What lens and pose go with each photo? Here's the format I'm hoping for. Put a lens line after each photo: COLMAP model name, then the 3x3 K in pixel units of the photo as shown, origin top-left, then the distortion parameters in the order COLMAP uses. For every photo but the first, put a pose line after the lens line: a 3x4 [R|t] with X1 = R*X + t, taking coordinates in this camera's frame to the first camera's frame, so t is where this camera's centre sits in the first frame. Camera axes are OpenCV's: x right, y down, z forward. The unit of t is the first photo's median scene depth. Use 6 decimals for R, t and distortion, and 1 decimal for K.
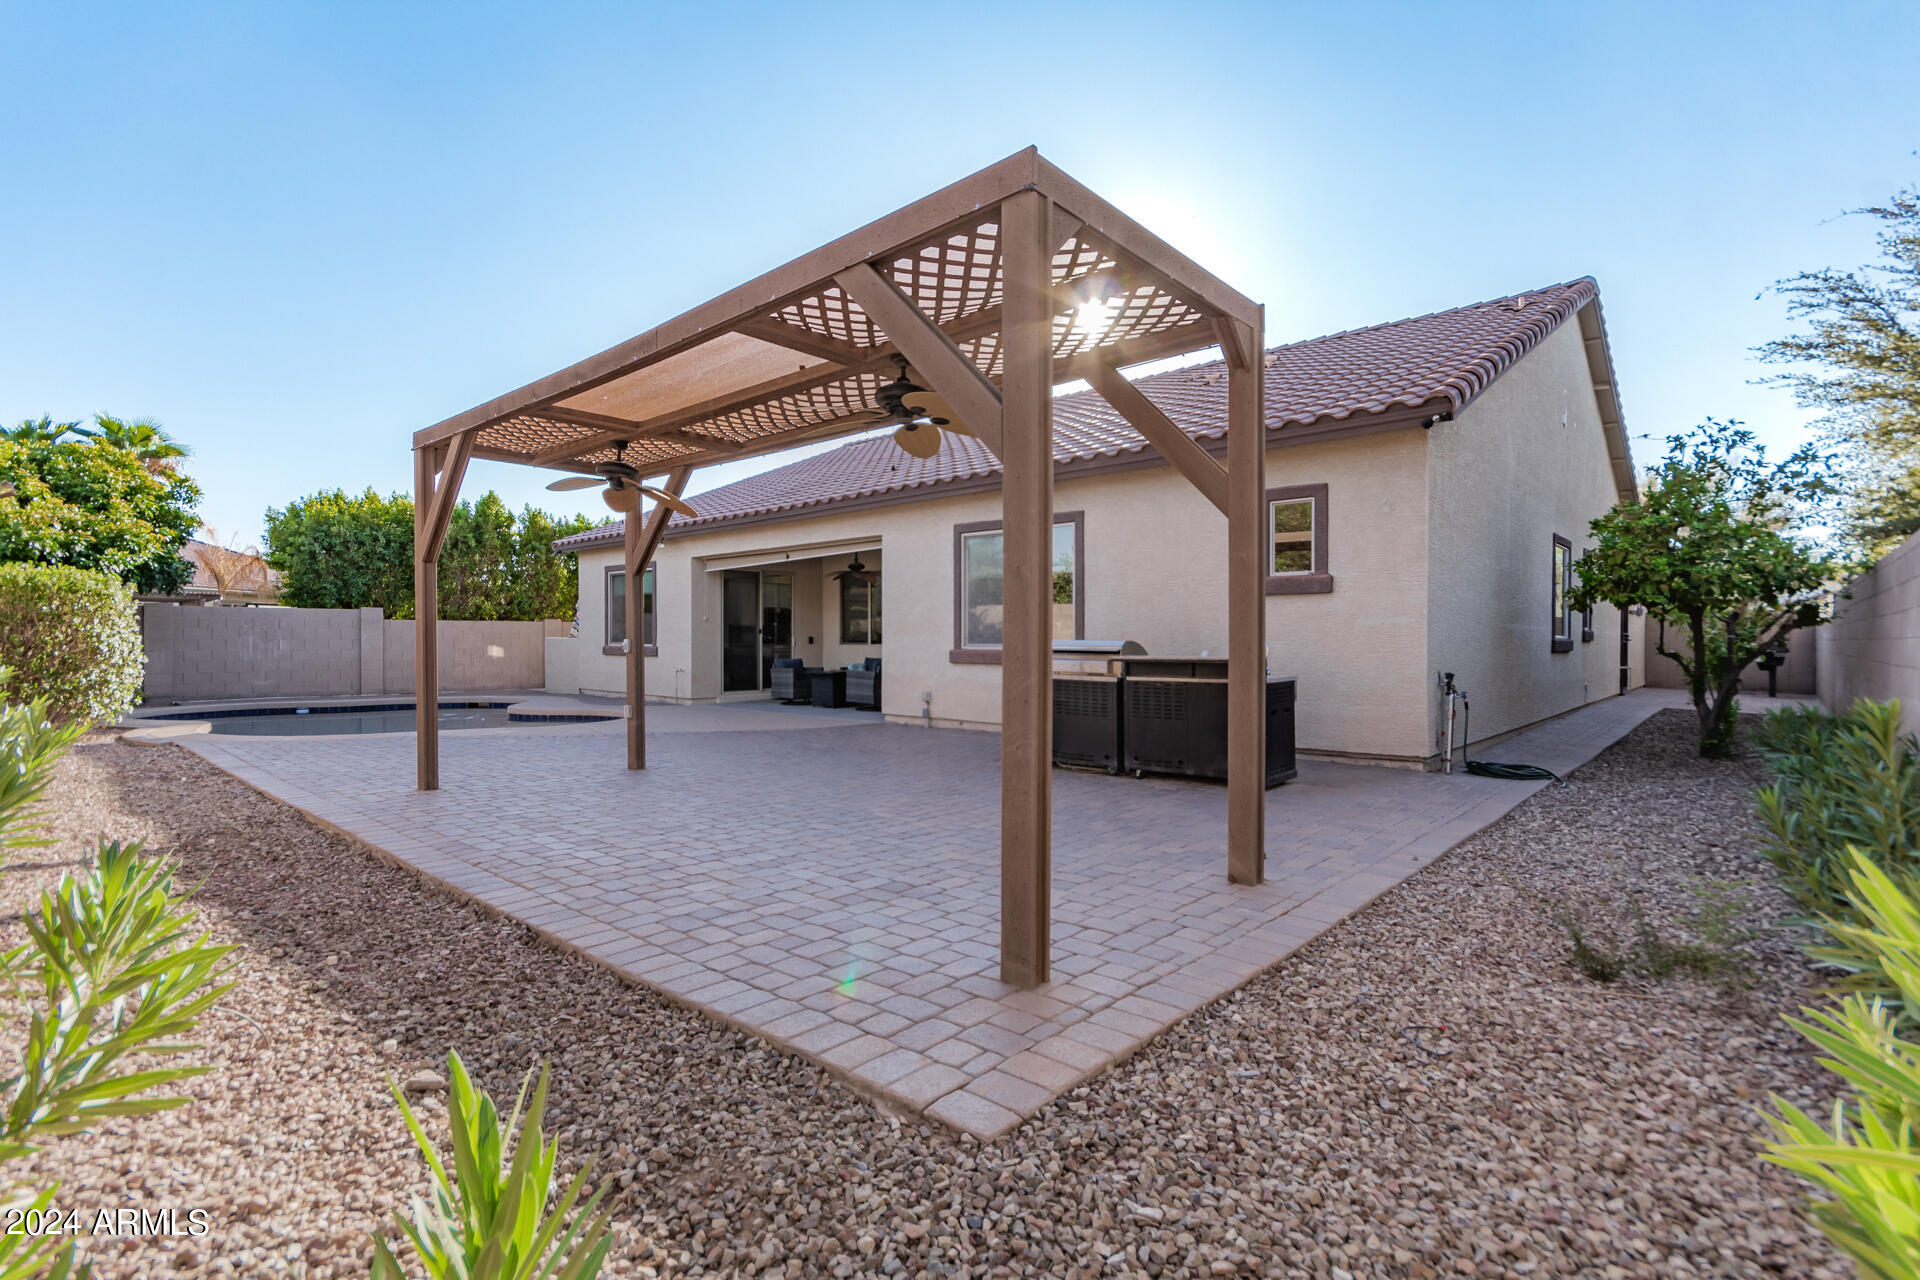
lens RADIAL K [[881.6, 0, 964.3], [0, 881.6, 642.6], [0, 0, 1]] dist [0.004104, 0.000344]
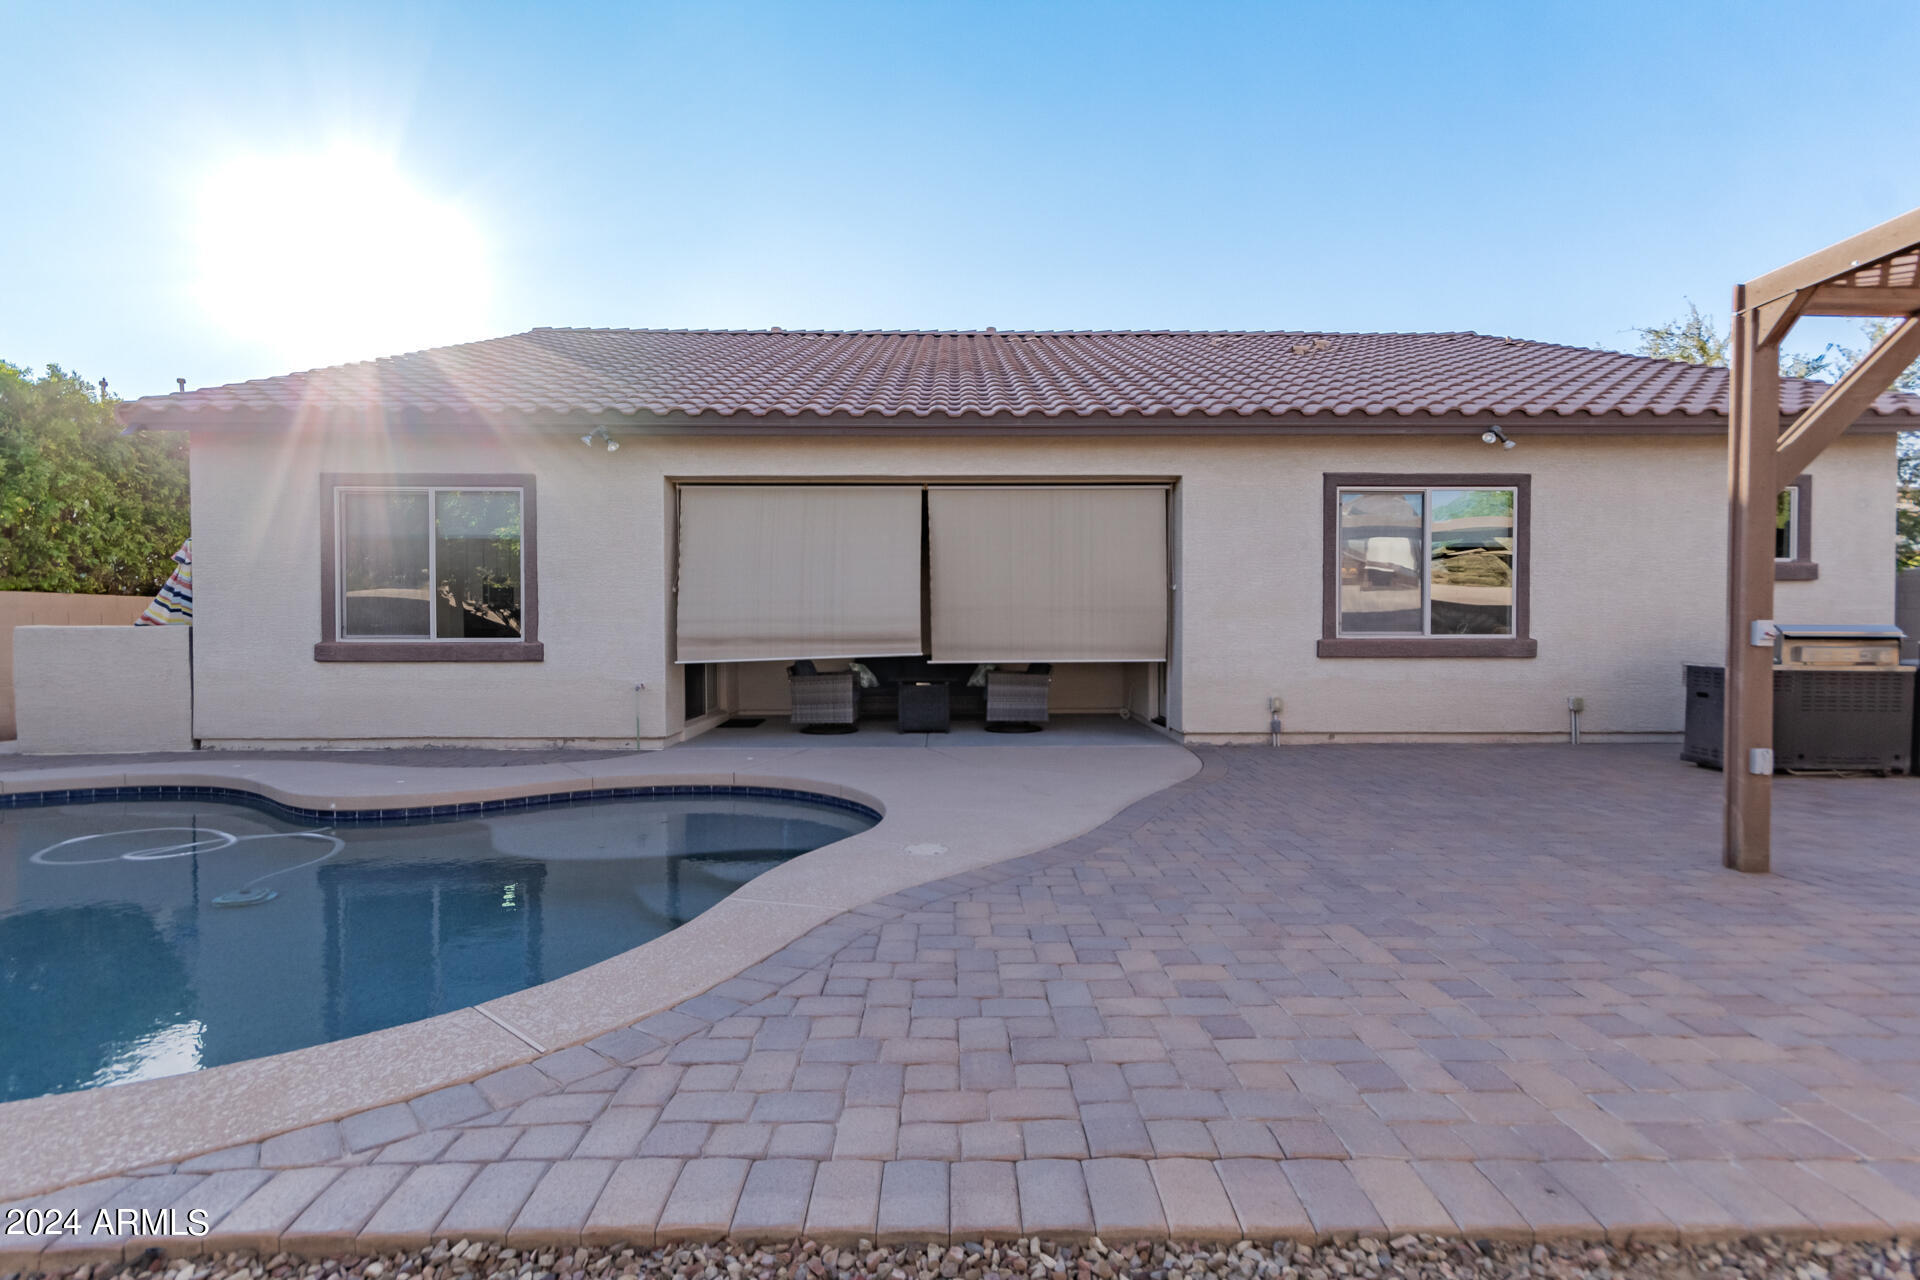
lens RADIAL K [[881.6, 0, 958.9], [0, 881.6, 644.3], [0, 0, 1]] dist [0.004104, 0.000344]
pose [[0.735815, -0.014212, 0.677033, -0.743435], [0.005817, 0.999876, 0.014667, -0.000505], [-0.677158, -0.006854, 0.735806, 0.651620]]
